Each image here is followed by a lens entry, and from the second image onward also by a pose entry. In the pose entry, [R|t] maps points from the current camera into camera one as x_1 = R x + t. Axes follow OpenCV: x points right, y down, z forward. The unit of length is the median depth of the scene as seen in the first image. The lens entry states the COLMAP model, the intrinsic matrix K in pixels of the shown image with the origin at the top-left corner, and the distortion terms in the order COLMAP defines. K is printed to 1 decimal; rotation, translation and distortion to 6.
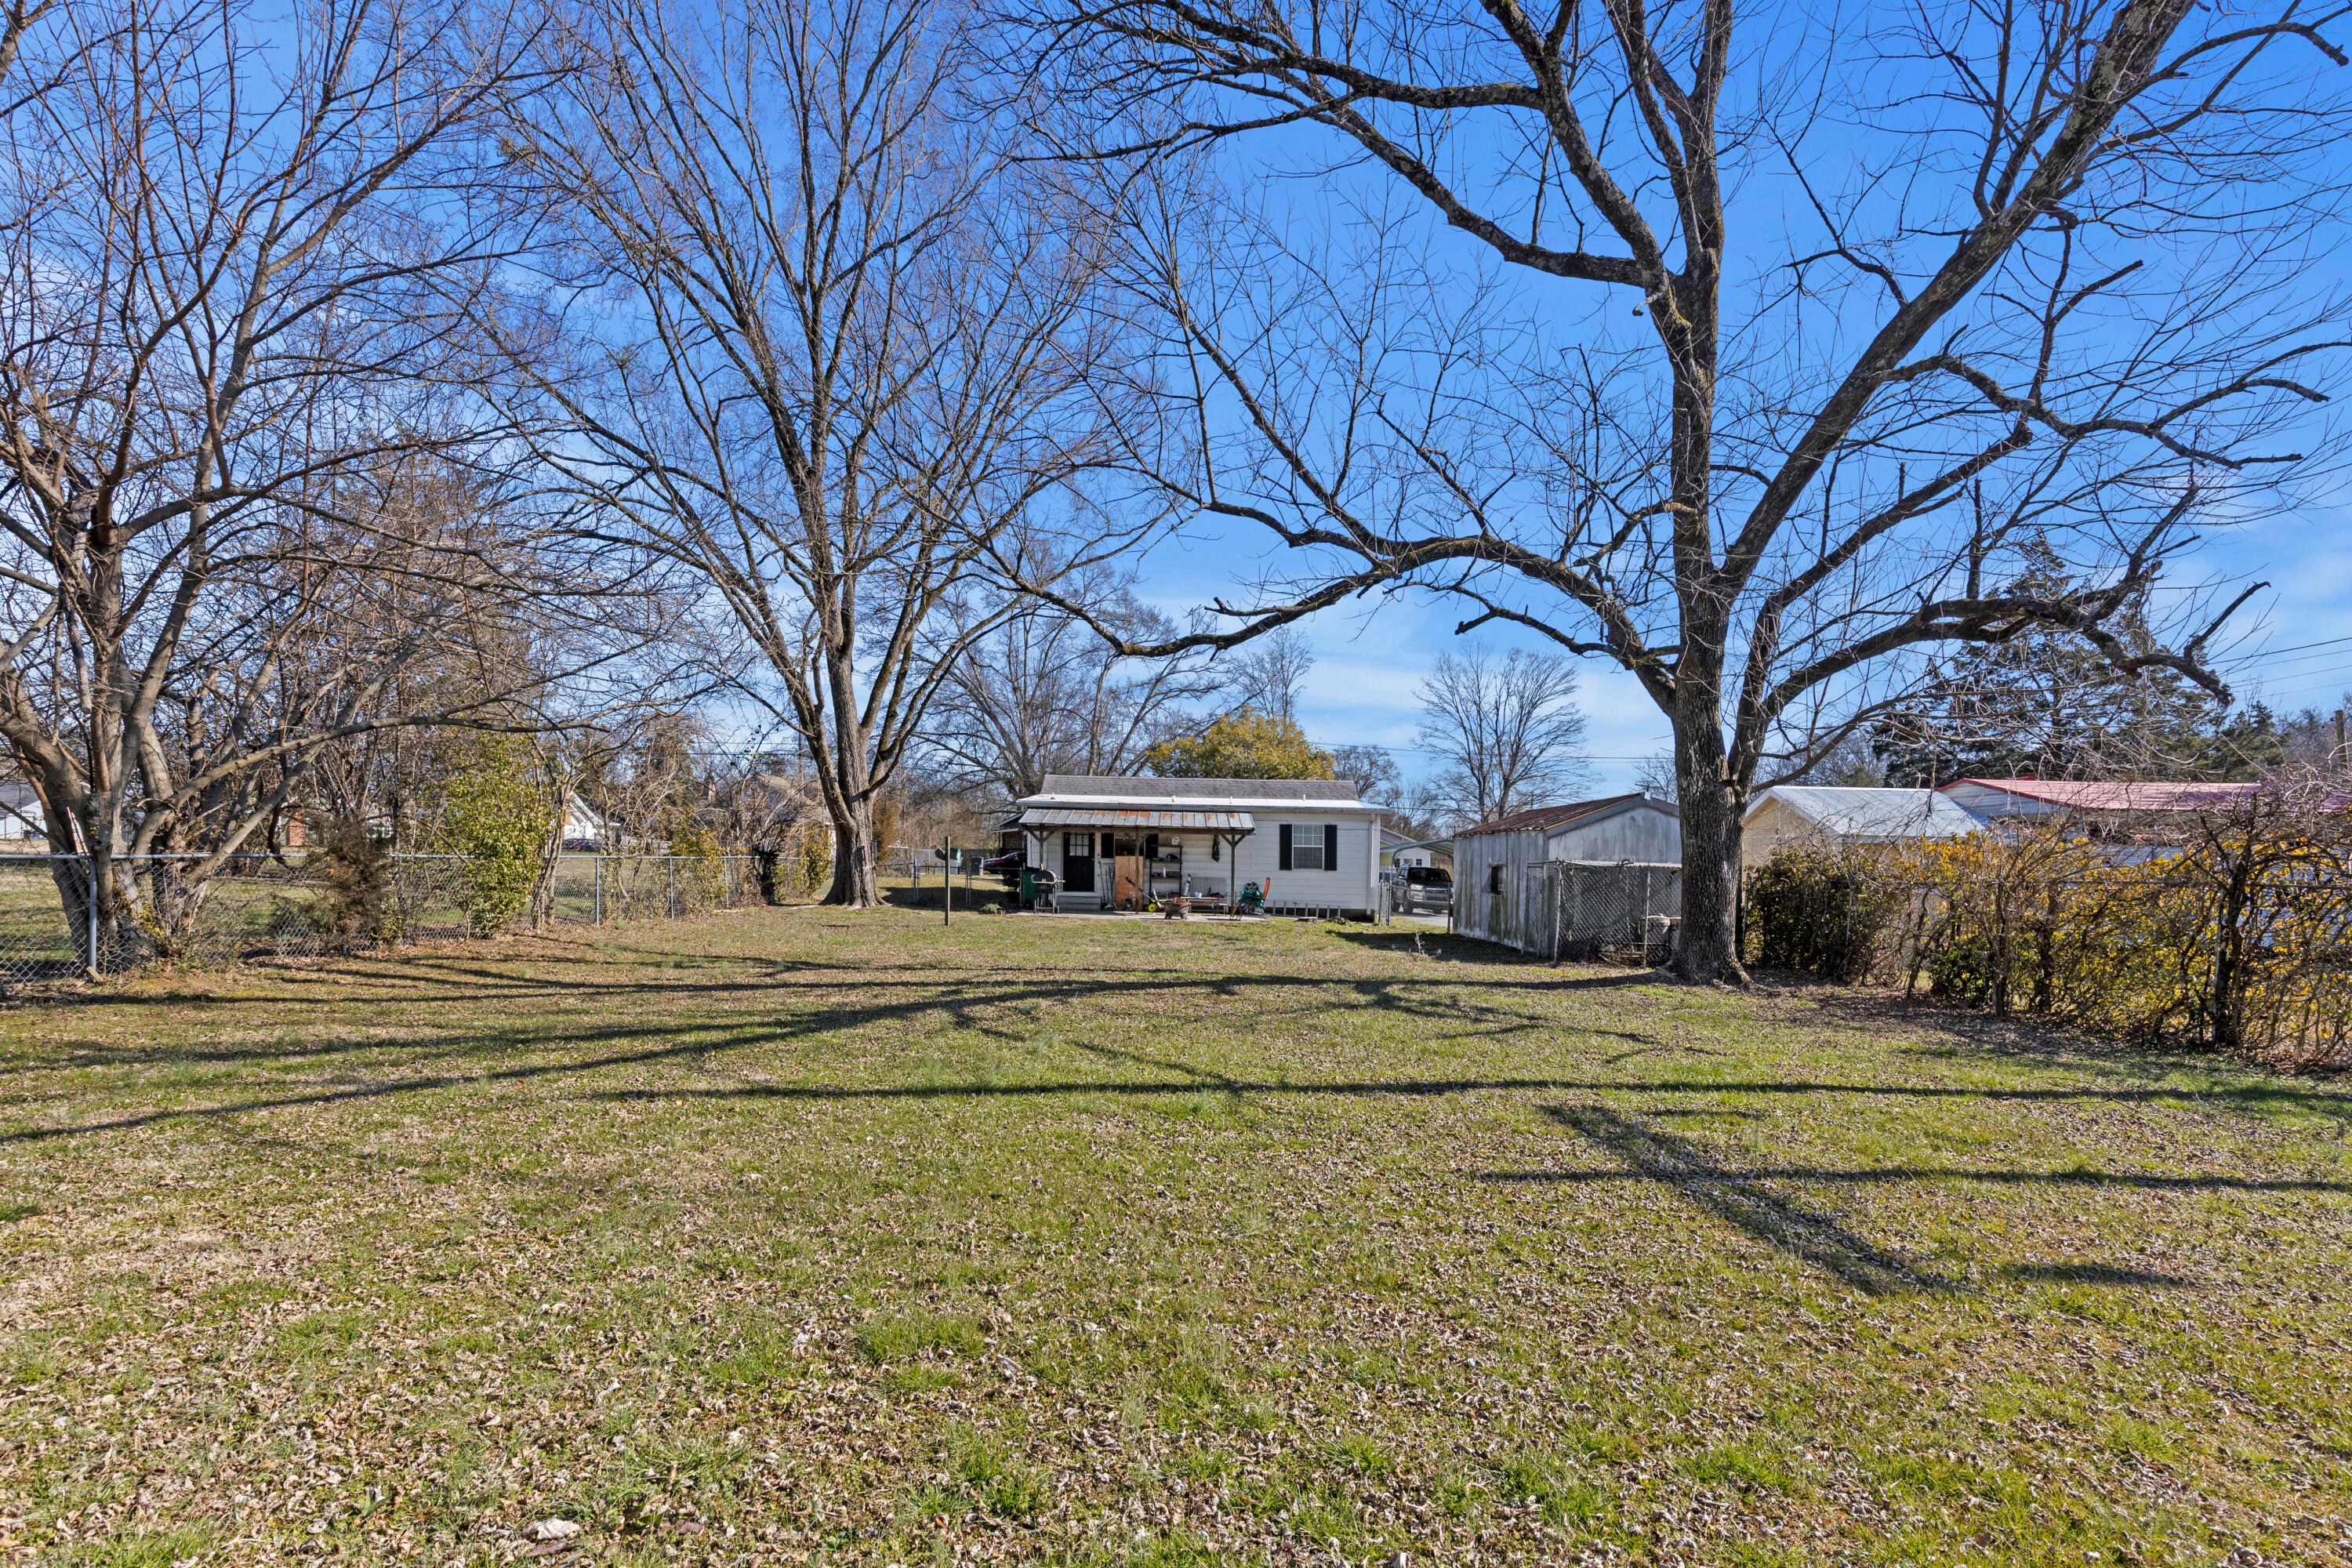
lens RADIAL K [[1104.7, 0, 1139.0], [0, 1104.7, 875.3], [0, 0, 1]] dist [-0.000117, -0.007191]
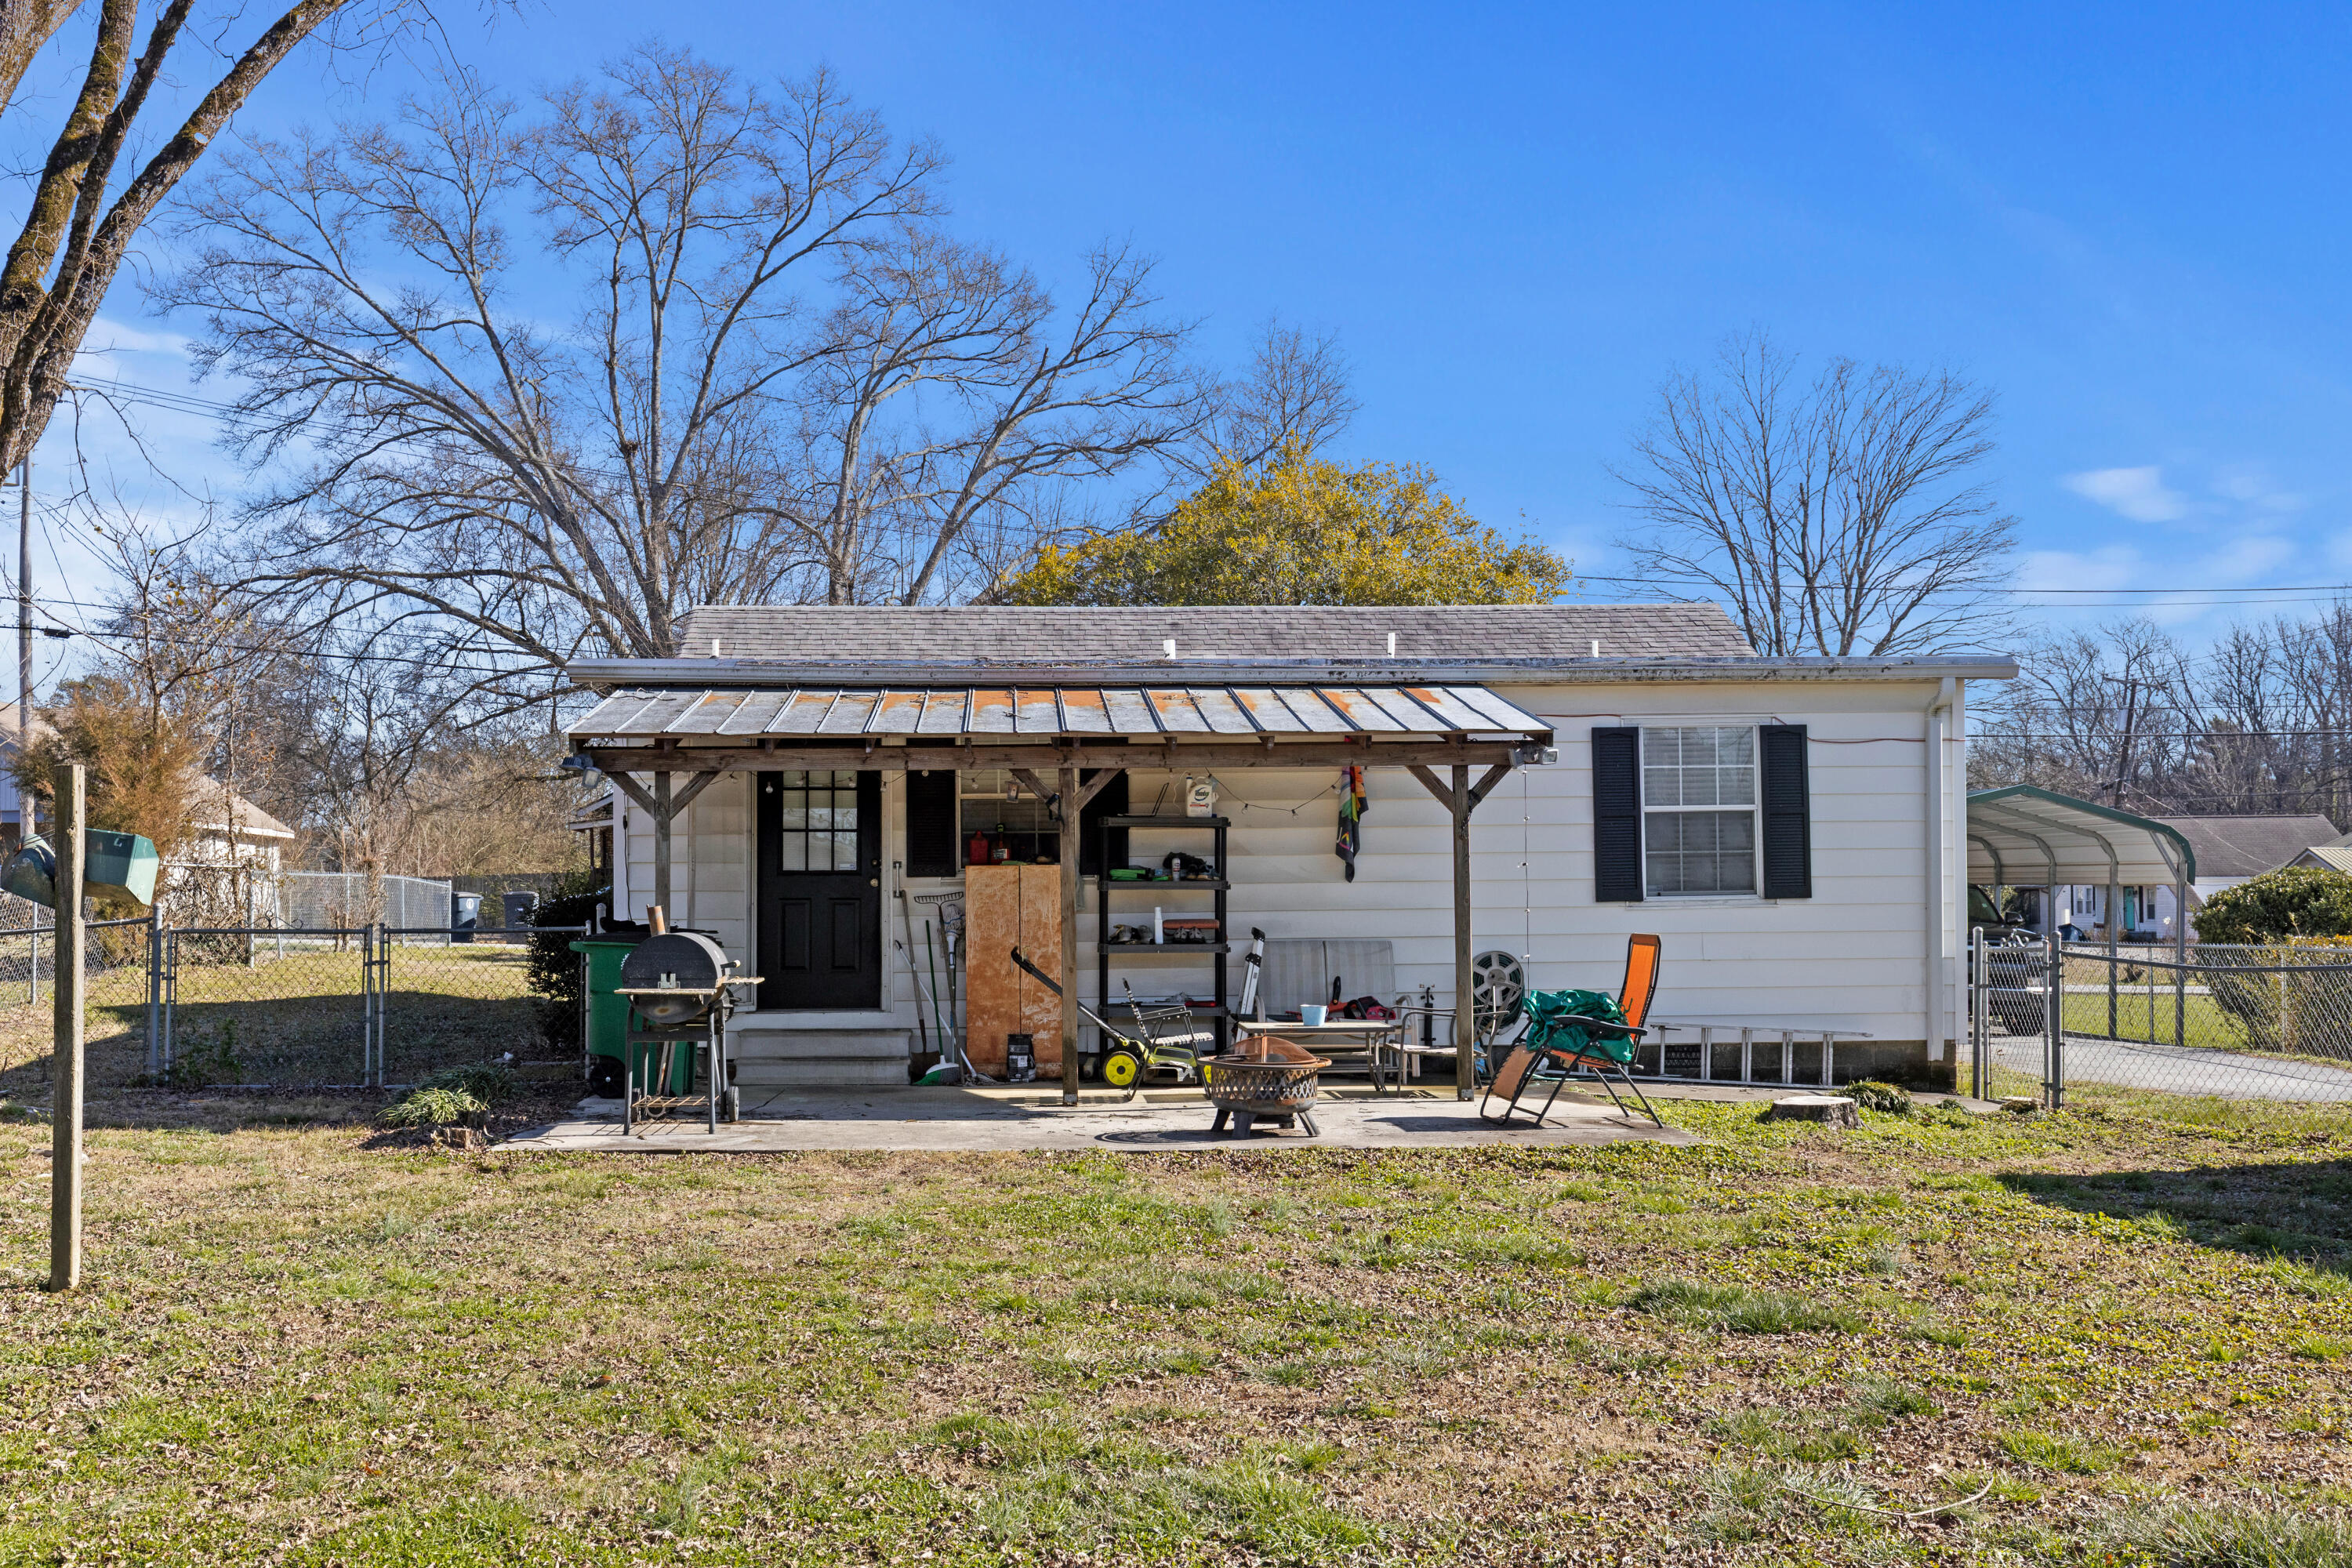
lens RADIAL K [[2349.8, 0, 1165.9], [0, 2349.8, 782.3], [0, 0, 1]] dist [-0.005163, -0.000414]
pose [[0.994575, -0.027130, 0.100426, -0.030275], [0.033025, 0.997798, -0.057512, -0.004482], [-0.098645, 0.060516, 0.993281, 0.479202]]
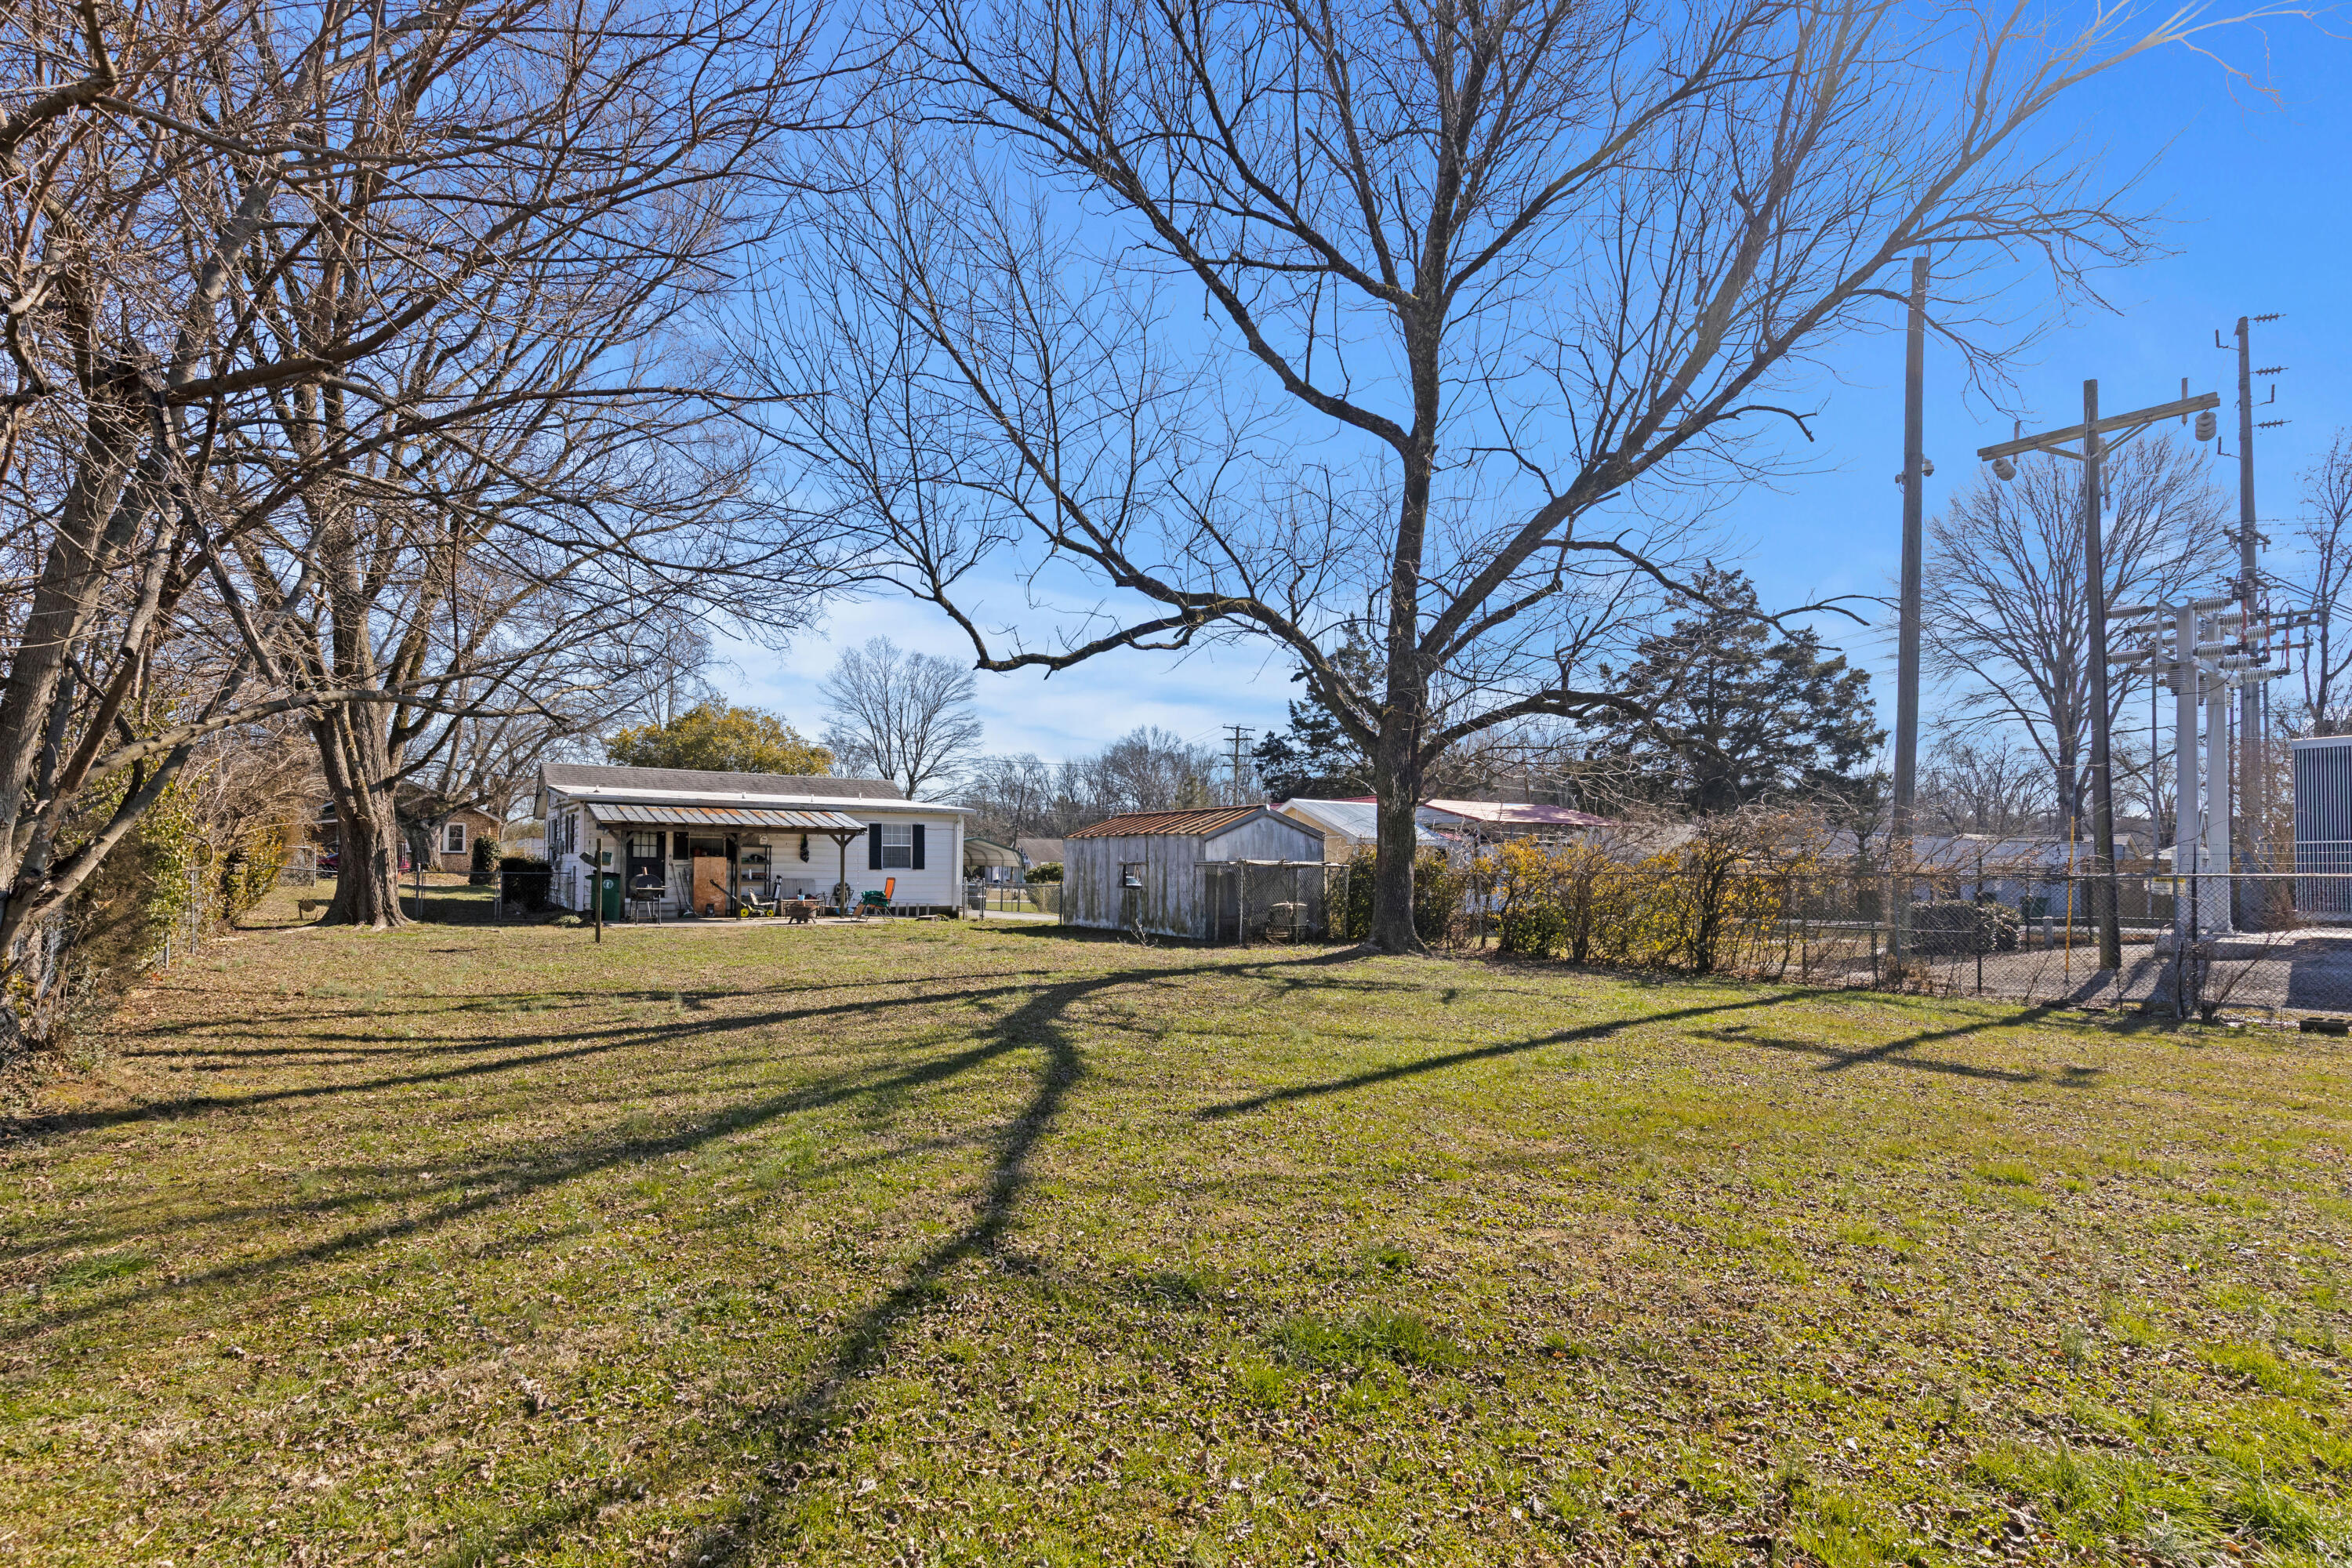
lens RADIAL K [[1115.6, 0, 1180.1], [0, 1115.6, 826.0], [0, 0, 1]] dist [0.000896, 0.000165]
pose [[0.809897, 0.006231, 0.586540, -0.246416], [0.015836, 0.999347, -0.032483, -0.007205], [-0.586359, 0.035596, 0.809269, 0.023187]]
